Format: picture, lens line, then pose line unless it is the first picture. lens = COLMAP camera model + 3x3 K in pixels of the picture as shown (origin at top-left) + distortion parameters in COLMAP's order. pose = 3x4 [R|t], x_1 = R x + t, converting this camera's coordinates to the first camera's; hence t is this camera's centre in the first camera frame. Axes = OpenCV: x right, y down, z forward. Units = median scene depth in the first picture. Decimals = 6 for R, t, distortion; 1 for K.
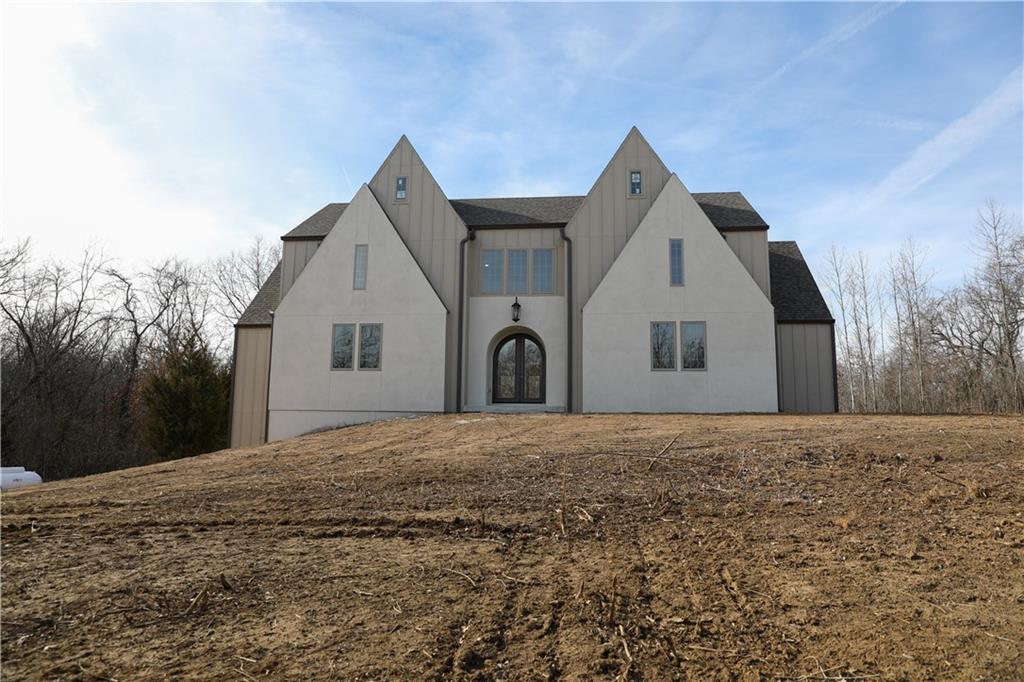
lens RADIAL K [[712.0, 0, 513.9], [0, 712.0, 341.4], [0, 0, 1]] dist [-0.093330, 0.080171]
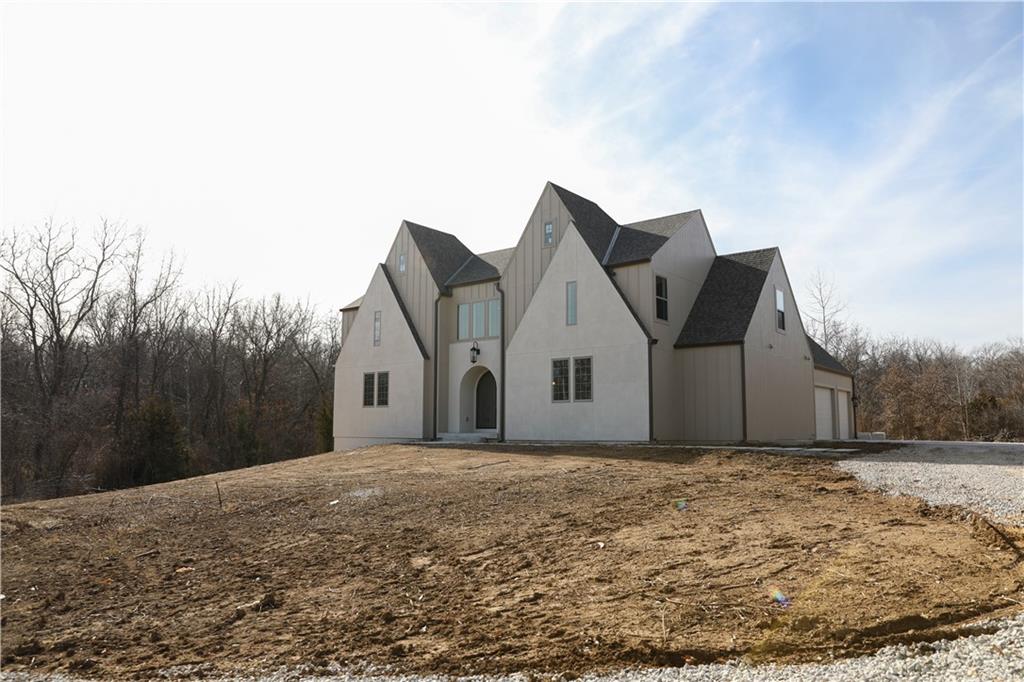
lens RADIAL K [[726.8, 0, 527.8], [0, 726.8, 355.2], [0, 0, 1]] dist [-0.040063, 0.029353]
pose [[0.846710, -0.063029, -0.528307, 0.738172], [0.067059, 0.997682, -0.011553, -0.021067], [0.527811, -0.025646, 0.848975, 0.004303]]
